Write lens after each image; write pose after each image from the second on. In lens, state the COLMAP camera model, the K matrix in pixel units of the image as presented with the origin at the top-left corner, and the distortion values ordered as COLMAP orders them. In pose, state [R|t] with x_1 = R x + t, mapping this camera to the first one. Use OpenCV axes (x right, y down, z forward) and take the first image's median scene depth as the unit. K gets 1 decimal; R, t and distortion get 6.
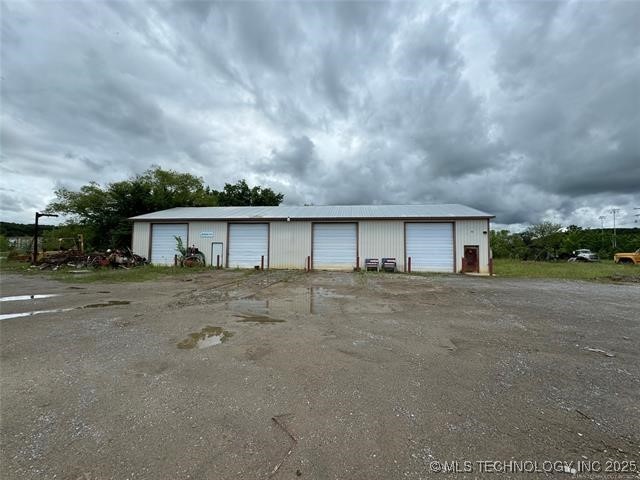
lens RADIAL K [[254.6, 0, 320.0], [0, 254.6, 240.0], [0, 0, 1]] dist [-0.002116, 0.000017]
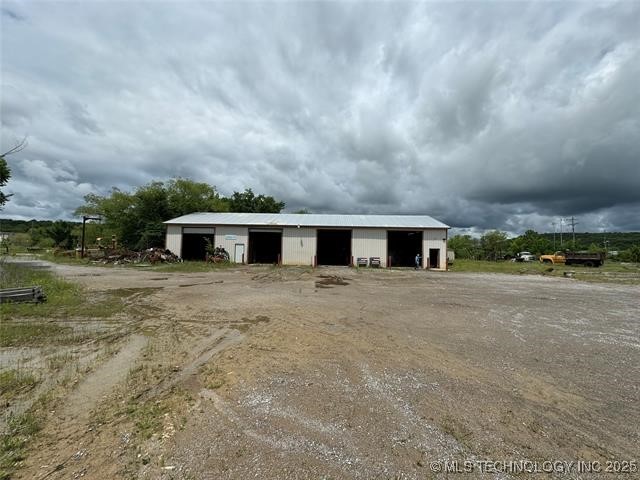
lens RADIAL K [[254.6, 0, 320.0], [0, 254.6, 240.0], [0, 0, 1]] dist [-0.002116, 0.000017]
pose [[0.996642, 0.014420, 0.080597, -0.090217], [-0.014590, 0.999892, 0.001523, -0.013129], [-0.080566, -0.002694, 0.996746, -0.220596]]
